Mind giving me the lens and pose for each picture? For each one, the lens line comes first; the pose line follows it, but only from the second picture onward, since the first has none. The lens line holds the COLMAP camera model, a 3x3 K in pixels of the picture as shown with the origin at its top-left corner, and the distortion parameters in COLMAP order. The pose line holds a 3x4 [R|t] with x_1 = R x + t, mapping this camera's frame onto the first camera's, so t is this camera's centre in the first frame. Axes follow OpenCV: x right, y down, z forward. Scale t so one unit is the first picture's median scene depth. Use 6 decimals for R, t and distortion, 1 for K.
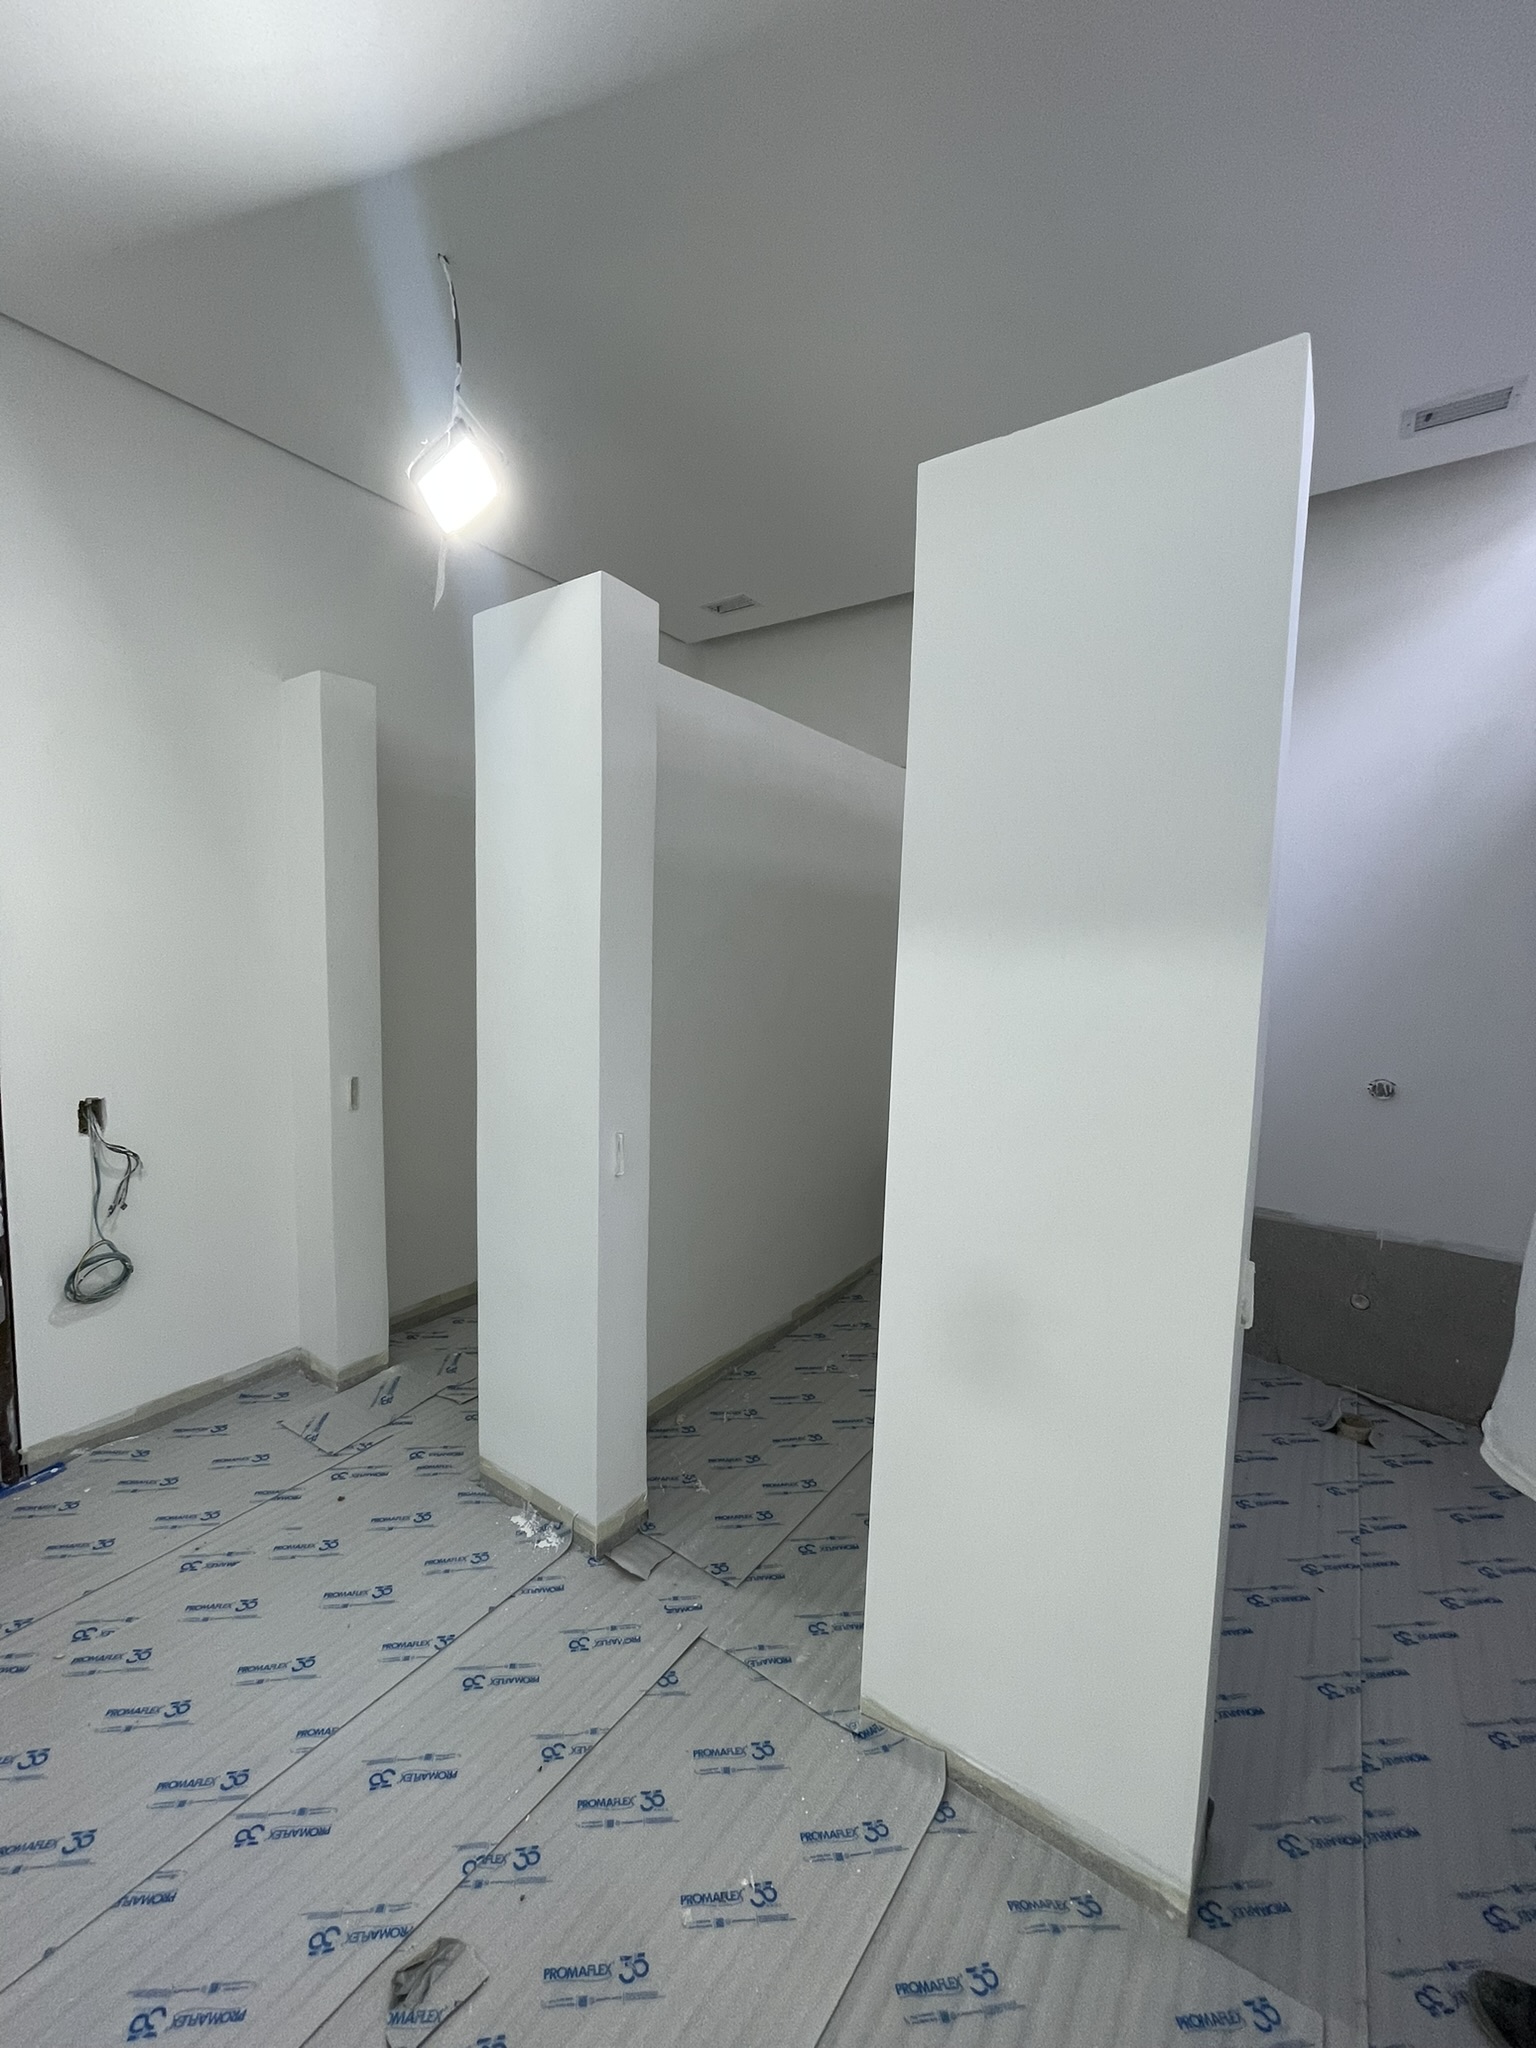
lens RADIAL K [[825.5, 0, 764.2], [0, 825.5, 1021.1], [0, 0, 1]] dist [-0.002024, -0.000221]
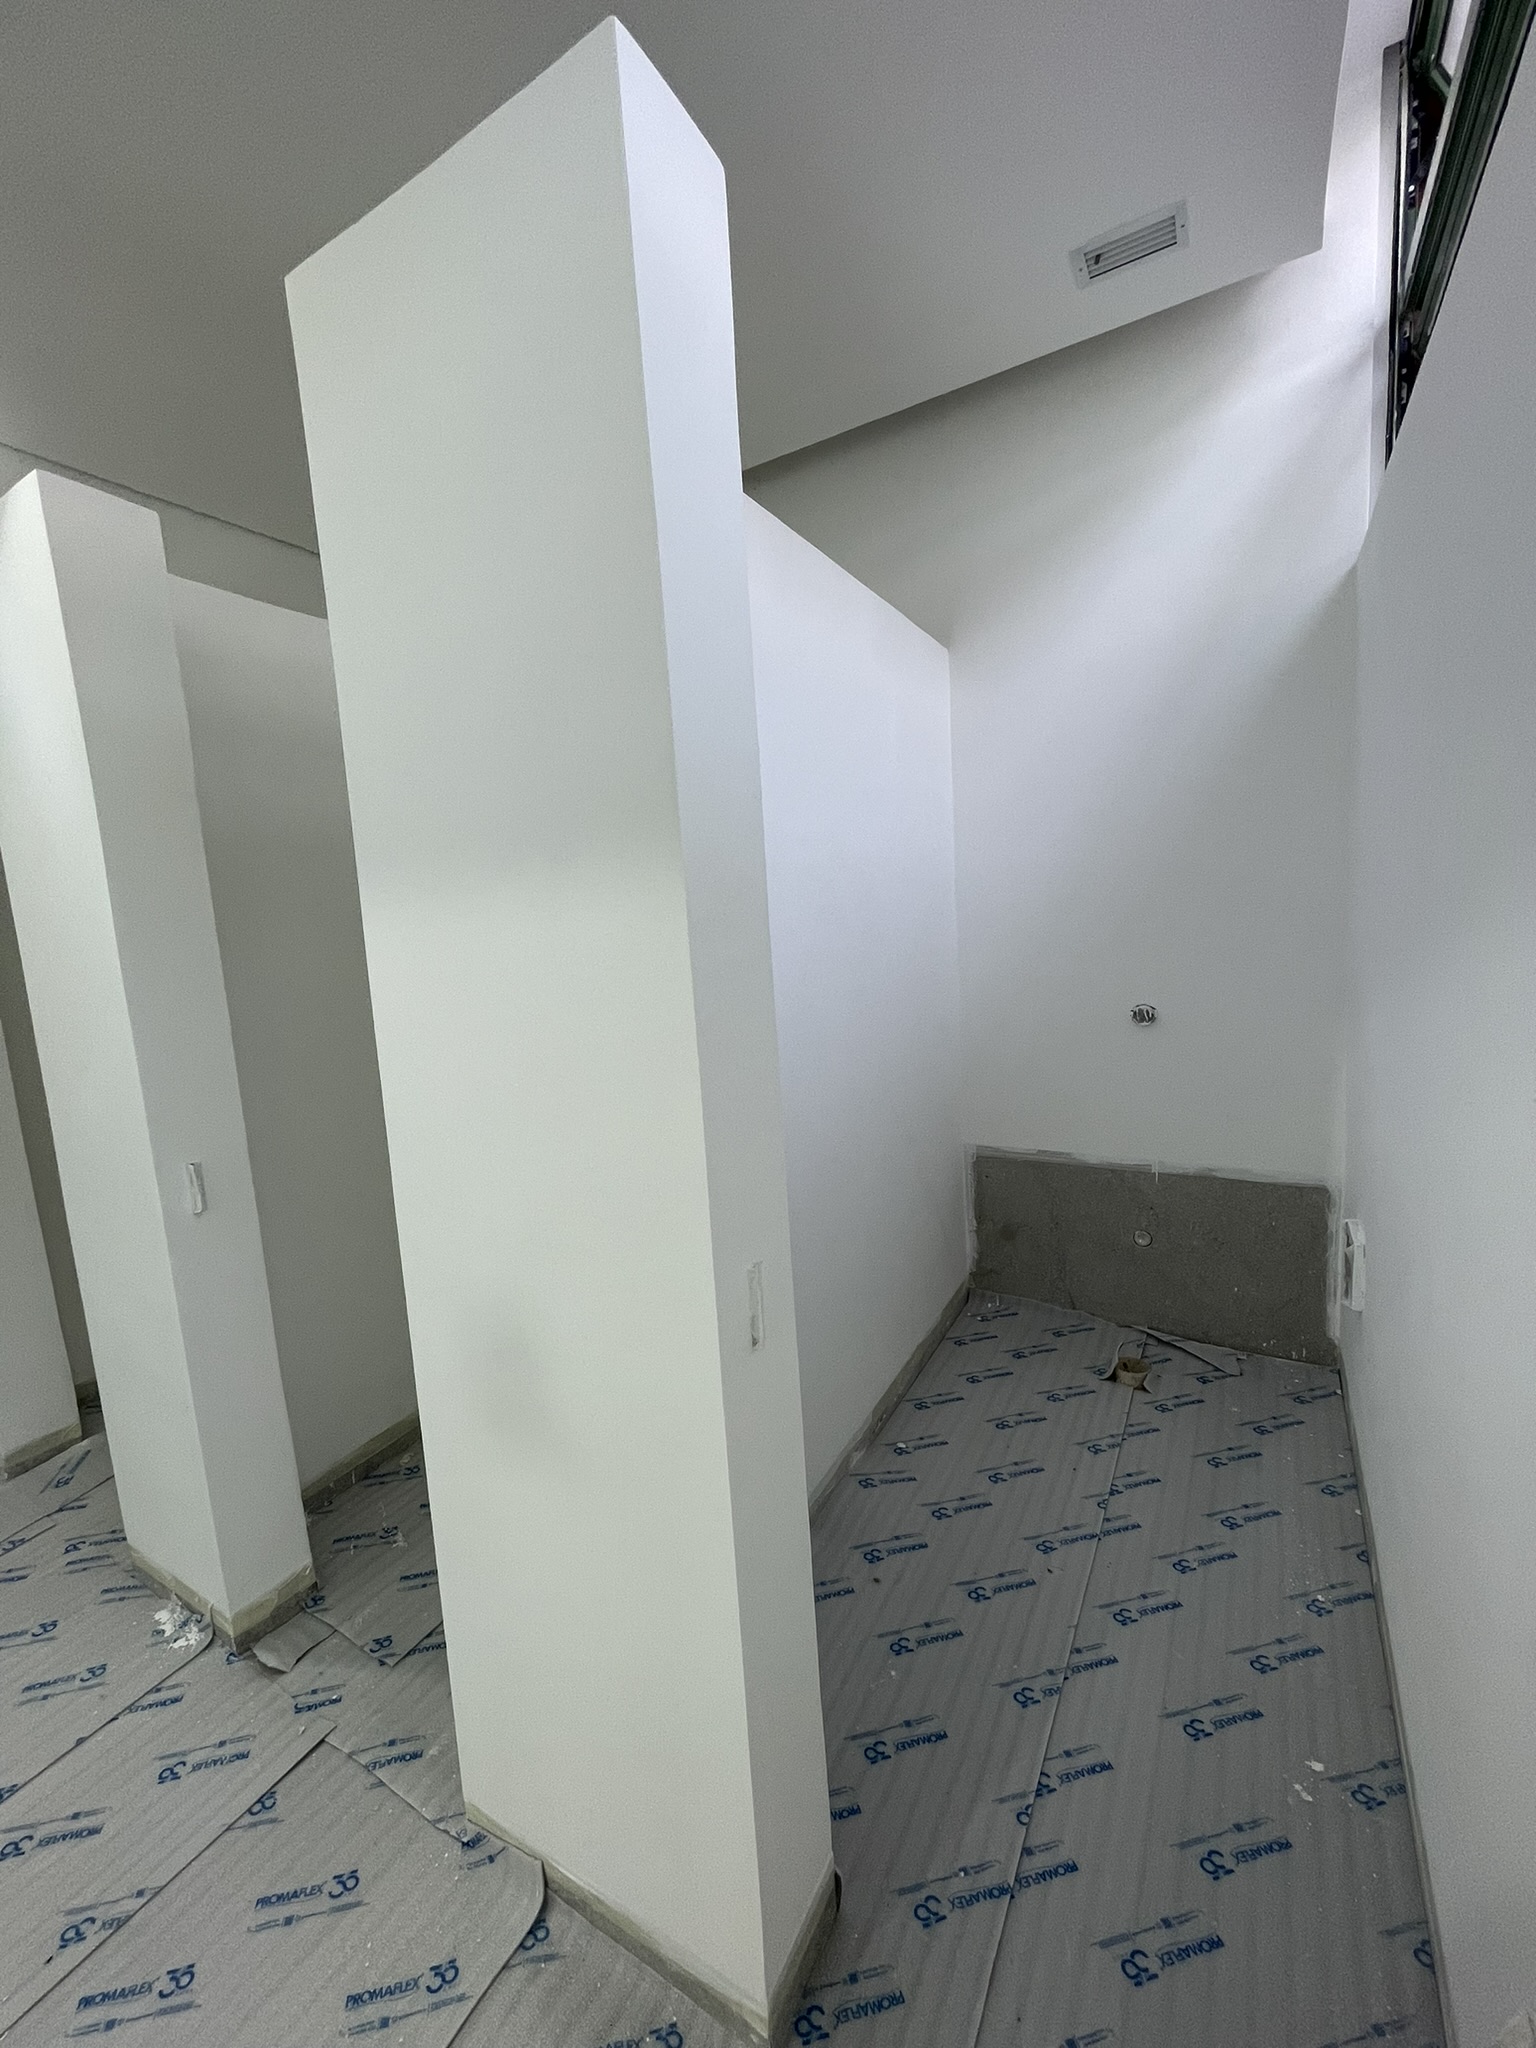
lens RADIAL K [[825.5, 0, 761.8], [0, 825.5, 1022.4], [0, 0, 1]] dist [-0.002024, -0.000221]
pose [[0.992732, -0.097693, 0.070276, 0.360845], [0.094710, 0.994505, 0.044596, 0.011017], [-0.074247, -0.037616, 0.996530, 0.133411]]
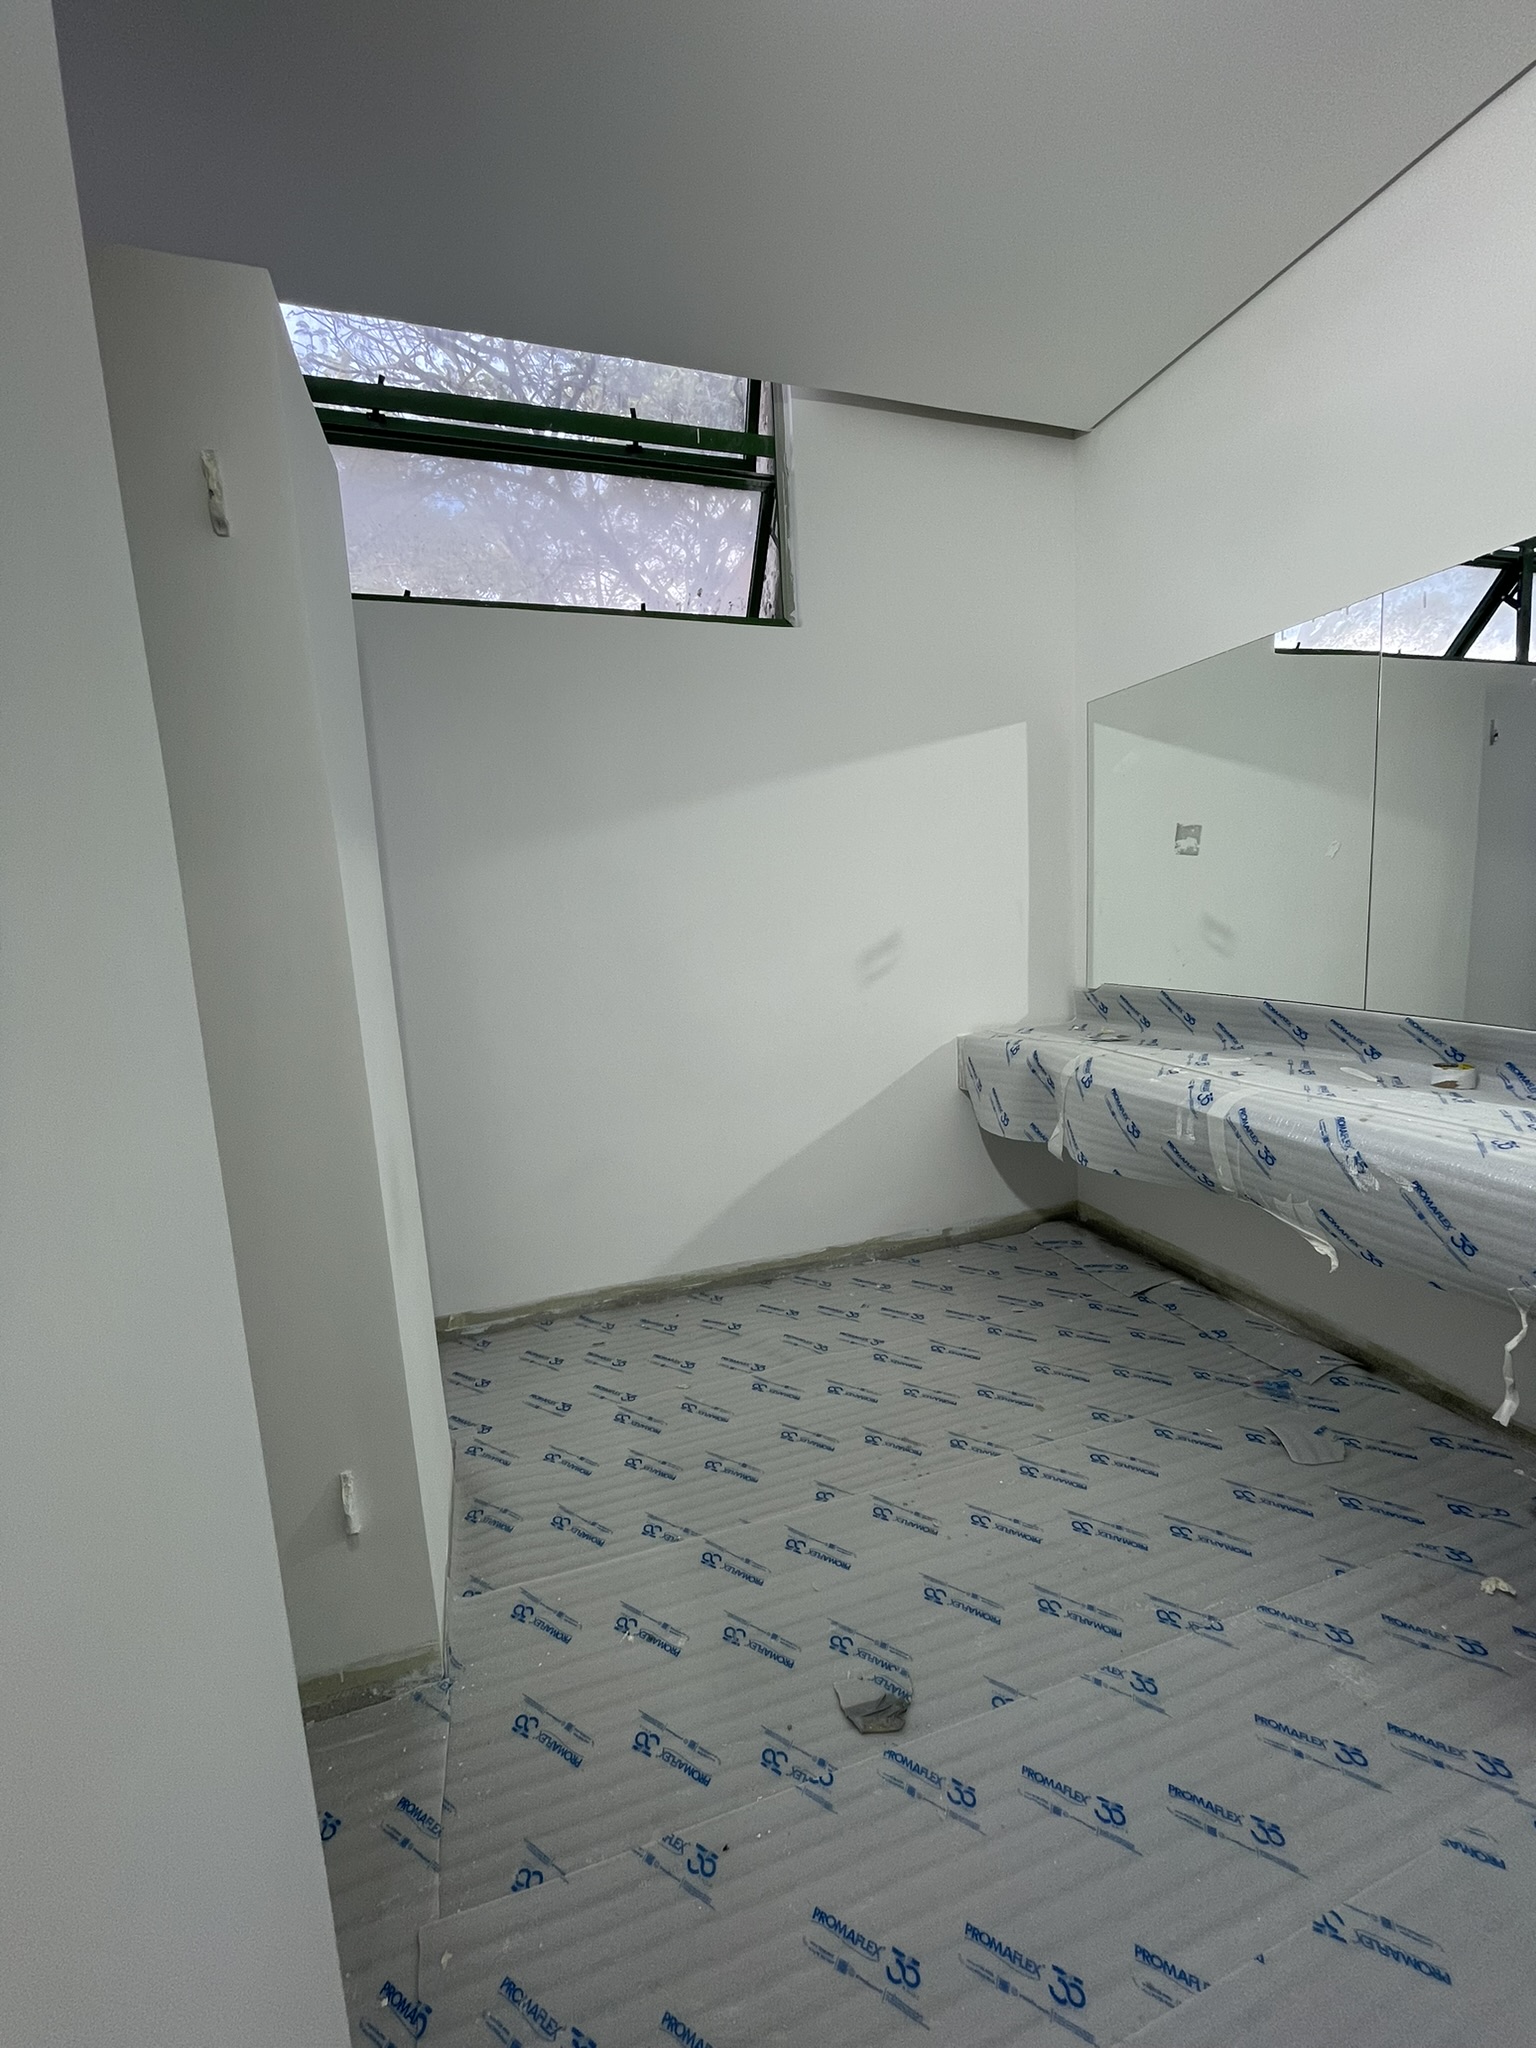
lens RADIAL K [[825.5, 0, 769.1], [0, 825.5, 1024.0], [0, 0, 1]] dist [-0.002024, -0.000221]
pose [[-0.806920, -0.069050, 0.586611, -0.565523], [0.083470, 0.969846, 0.228979, -0.043466], [-0.584734, 0.233732, -0.776824, 1.104363]]
